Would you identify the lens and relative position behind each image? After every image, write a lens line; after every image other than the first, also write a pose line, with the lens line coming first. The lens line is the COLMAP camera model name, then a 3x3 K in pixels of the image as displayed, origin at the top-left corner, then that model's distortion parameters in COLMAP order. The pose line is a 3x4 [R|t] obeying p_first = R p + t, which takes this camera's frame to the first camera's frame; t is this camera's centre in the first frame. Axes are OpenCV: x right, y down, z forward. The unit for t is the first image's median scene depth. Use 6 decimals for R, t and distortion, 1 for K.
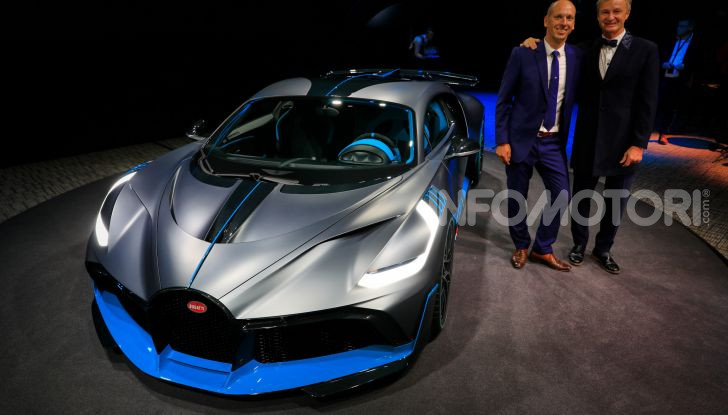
lens RADIAL K [[526.0, 0, 364.0], [0, 526.0, 207.5], [0, 0, 1]] dist [-0.111536, 0.091914]
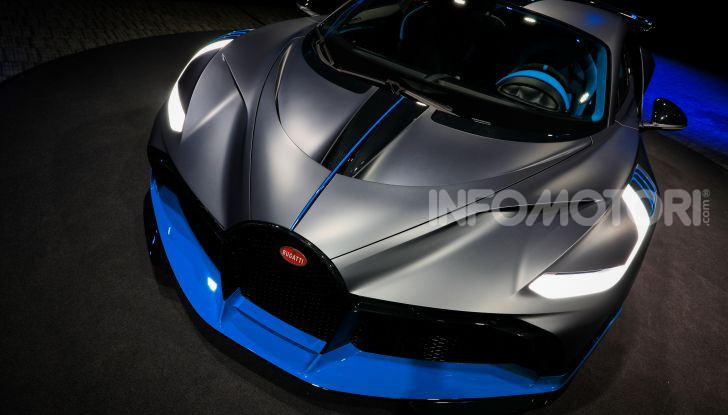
lens RADIAL K [[552.8, 0, 364.3], [0, 552.8, 223.9], [0, 0, 1]] dist [-0.117738, 0.110417]
pose [[0.963649, 0.261557, -0.054492, -0.162186], [-0.247101, 0.950079, 0.190502, -0.013752], [0.101599, -0.170112, 0.980173, 0.228953]]
